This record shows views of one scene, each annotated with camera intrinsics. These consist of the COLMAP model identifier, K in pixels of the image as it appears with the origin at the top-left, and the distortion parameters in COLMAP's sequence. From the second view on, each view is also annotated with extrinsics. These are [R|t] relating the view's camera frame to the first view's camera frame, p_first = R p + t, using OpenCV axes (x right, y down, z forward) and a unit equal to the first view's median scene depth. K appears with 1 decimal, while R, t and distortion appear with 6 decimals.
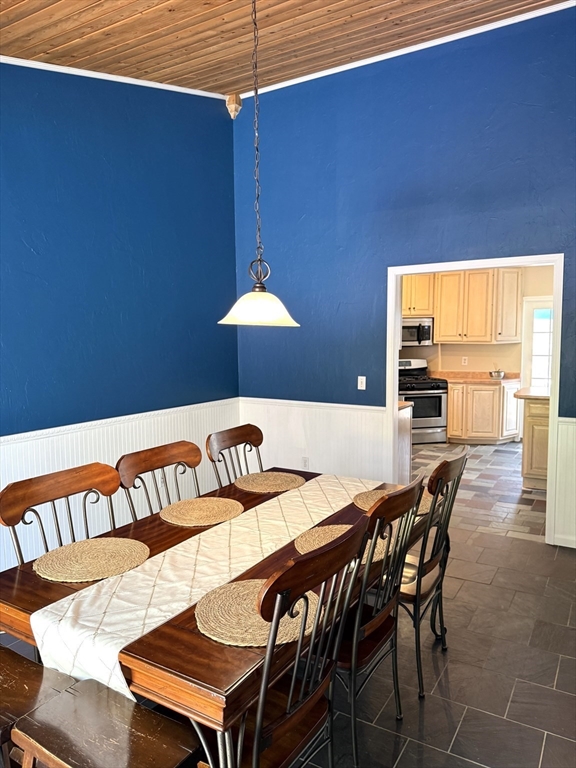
lens RADIAL K [[546.1, 0, 285.5], [0, 546.1, 381.4], [0, 0, 1]] dist [0.043090, -0.062308]
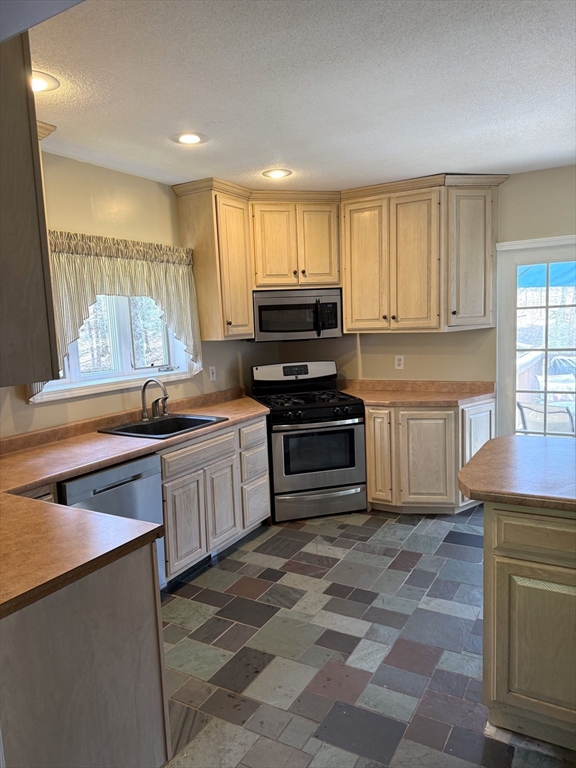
lens RADIAL K [[546.1, 0, 284.9], [0, 546.1, 385.6], [0, 0, 1]] dist [0.043090, -0.062308]
pose [[0.999285, -0.035793, 0.012205, 0.208438], [0.035346, 0.998760, 0.035060, -0.039004], [-0.013444, -0.034604, 0.999311, 0.446895]]
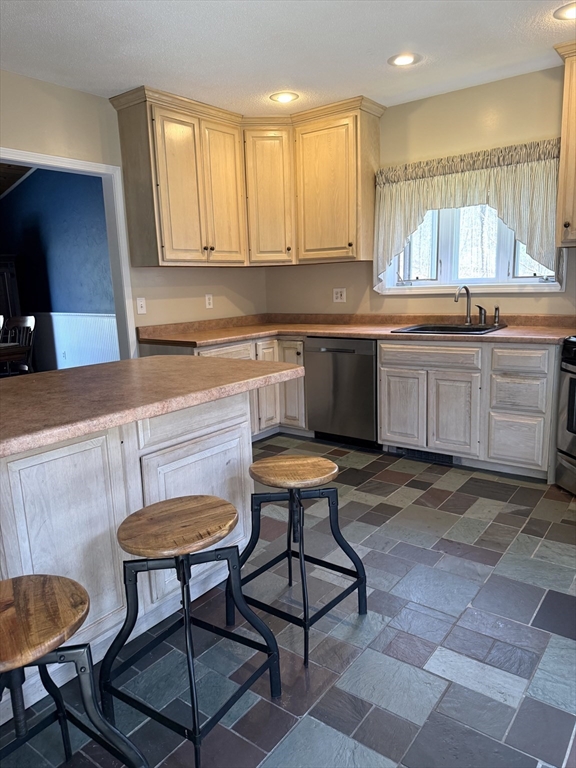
lens RADIAL K [[546.1, 0, 274.7], [0, 546.1, 398.7], [0, 0, 1]] dist [0.043090, -0.062308]
pose [[-0.131152, 0.223641, -0.965807, 0.583737], [-0.044706, 0.971897, 0.231122, -0.040368], [0.990354, 0.073490, -0.117468, 0.767255]]
